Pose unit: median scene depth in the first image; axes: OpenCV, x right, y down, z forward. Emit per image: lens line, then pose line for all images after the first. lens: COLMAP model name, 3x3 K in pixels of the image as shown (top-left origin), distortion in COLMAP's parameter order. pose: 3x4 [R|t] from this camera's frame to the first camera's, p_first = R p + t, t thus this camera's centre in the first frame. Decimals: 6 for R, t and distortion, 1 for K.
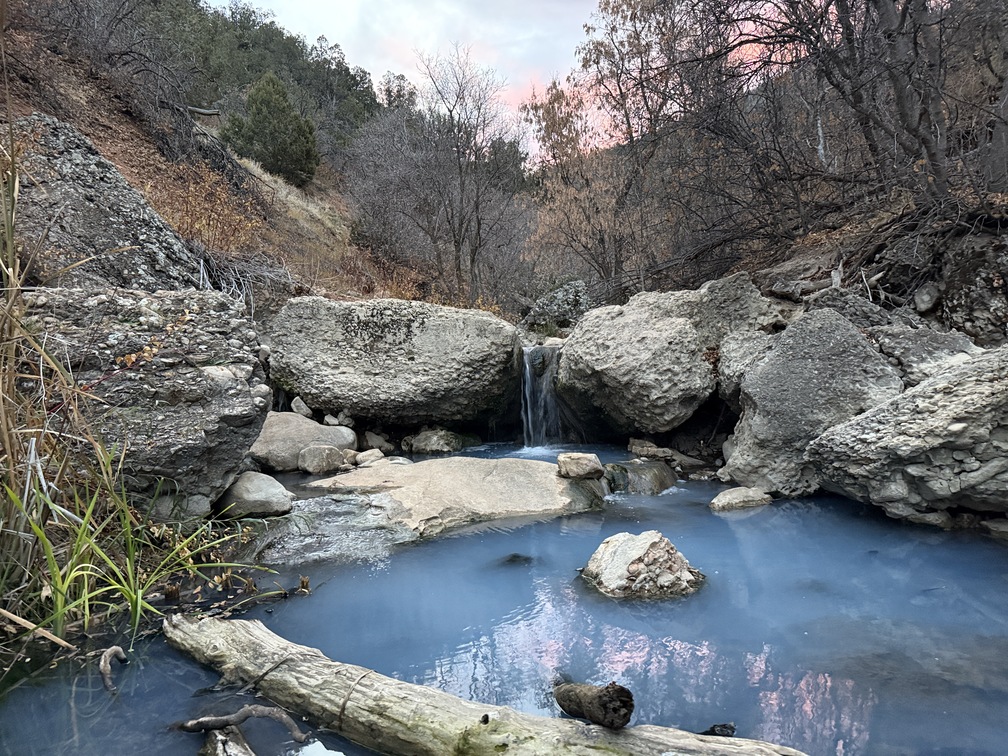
lens RADIAL K [[908.7, 0, 501.4], [0, 908.7, 396.1], [0, 0, 1]] dist [0.147823, -0.272265]
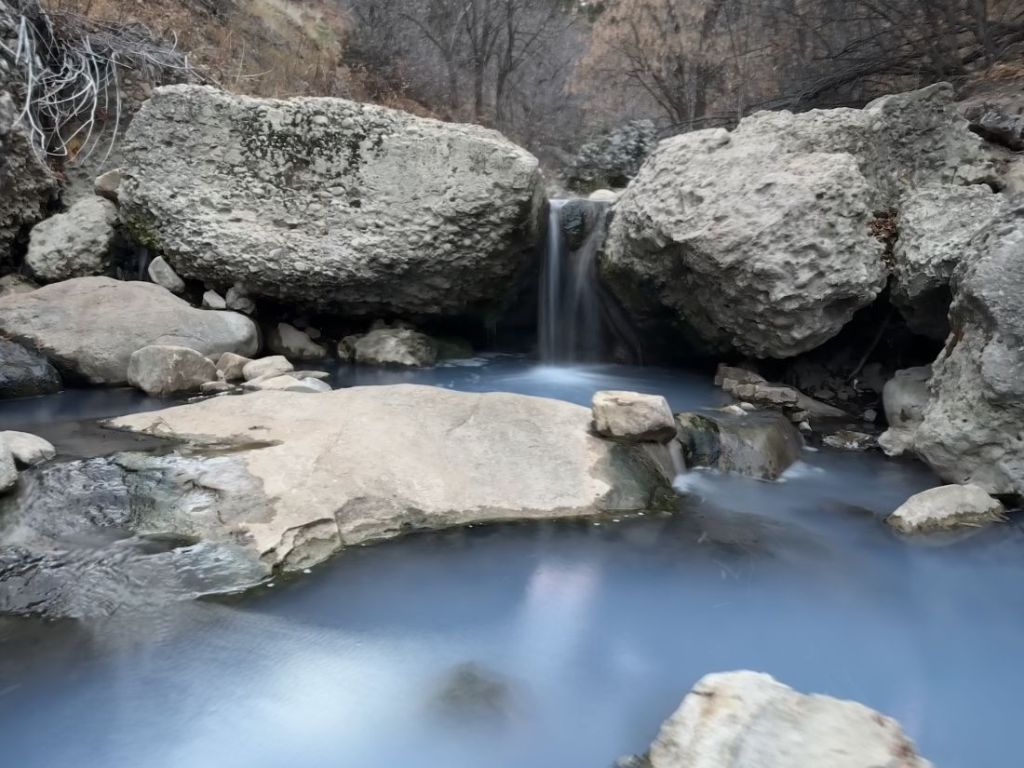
lens RADIAL K [[923.1, 0, 509.4], [0, 923.1, 402.4], [0, 0, 1]] dist [0.147823, -0.272265]
pose [[0.997380, 0.066251, -0.029033, 0.025525], [-0.062042, 0.989896, 0.127504, 0.002856], [0.037187, -0.125369, 0.991413, 0.404019]]
